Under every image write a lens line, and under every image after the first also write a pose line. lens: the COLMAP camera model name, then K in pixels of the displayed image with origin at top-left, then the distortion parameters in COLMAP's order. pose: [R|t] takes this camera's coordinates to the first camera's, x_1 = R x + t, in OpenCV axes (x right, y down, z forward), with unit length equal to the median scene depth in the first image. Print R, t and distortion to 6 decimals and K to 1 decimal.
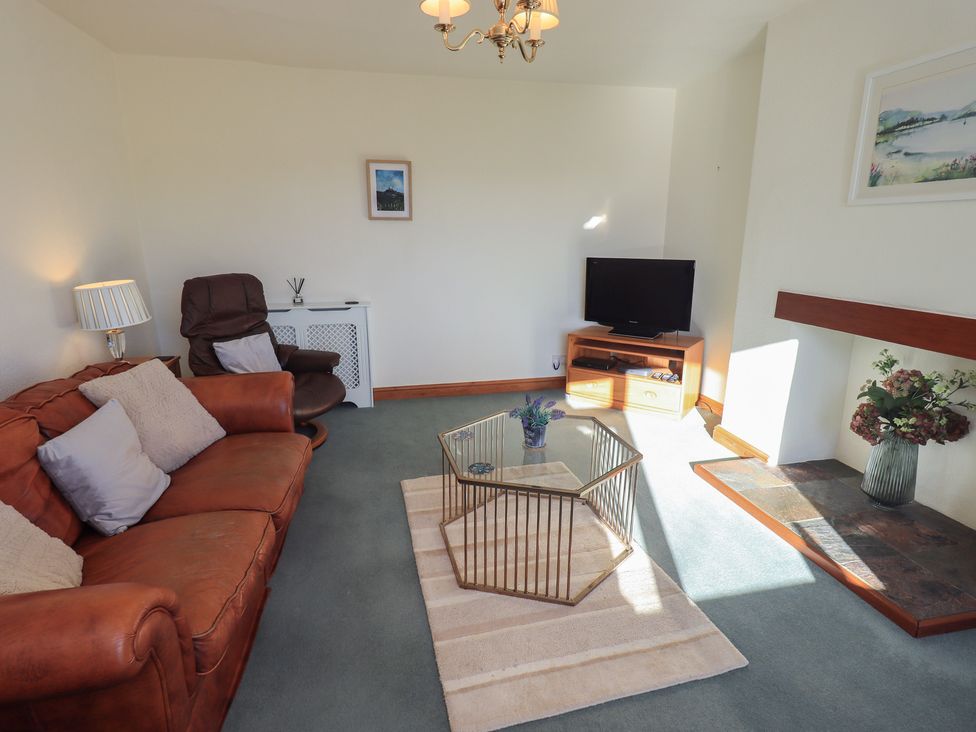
lens RADIAL K [[522.8, 0, 492.2], [0, 522.8, 364.7], [0, 0, 1]] dist [-0.004194, 0.001501]
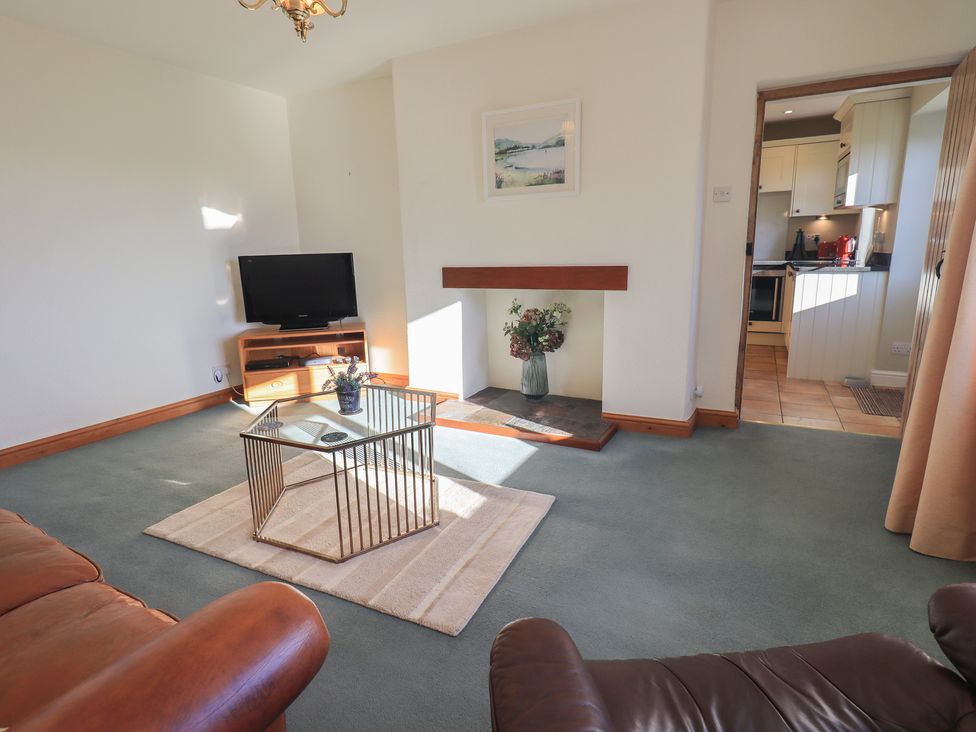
lens RADIAL K [[522.8, 0, 498.6], [0, 522.8, 363.9], [0, 0, 1]] dist [-0.004194, 0.001501]
pose [[0.632385, -0.184439, 0.752377, -0.474940], [0.216490, 0.974622, 0.056957, 0.062274], [-0.743788, 0.126864, 0.656266, 0.074004]]
